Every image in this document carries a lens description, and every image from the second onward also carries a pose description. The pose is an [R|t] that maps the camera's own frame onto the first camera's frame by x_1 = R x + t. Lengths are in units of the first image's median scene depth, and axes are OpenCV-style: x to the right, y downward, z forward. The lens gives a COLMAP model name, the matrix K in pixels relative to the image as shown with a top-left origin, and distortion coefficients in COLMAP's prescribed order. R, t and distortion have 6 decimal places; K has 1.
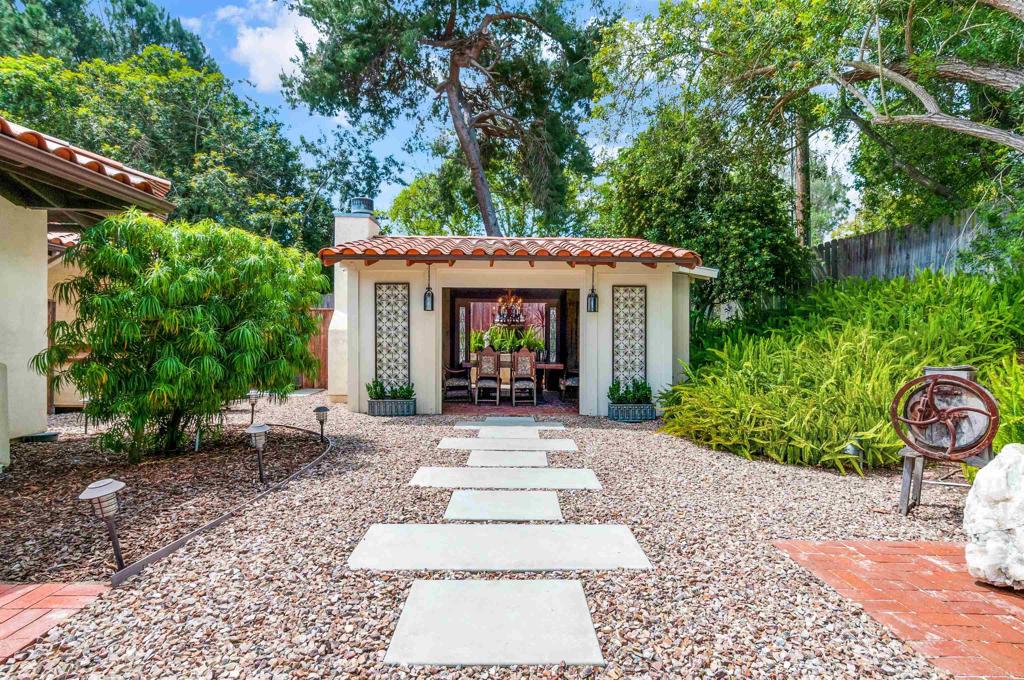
lens RADIAL K [[539.5, 0, 520.6], [0, 539.5, 327.2], [0, 0, 1]] dist [0.004167, -0.001141]
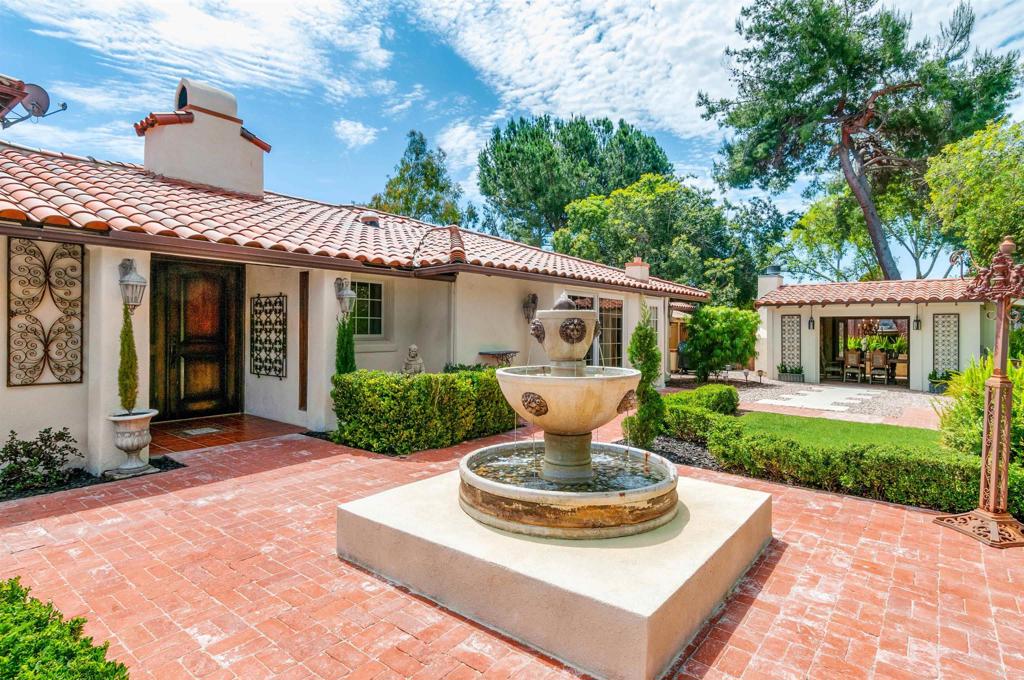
lens RADIAL K [[539.5, 0, 520.6], [0, 539.5, 327.2], [0, 0, 1]] dist [0.004167, -0.001141]
pose [[0.759066, -0.002609, -0.651009, 0.184889], [0.004405, 0.999990, 0.001129, -0.027637], [0.650999, -0.003725, 0.759069, -0.710583]]
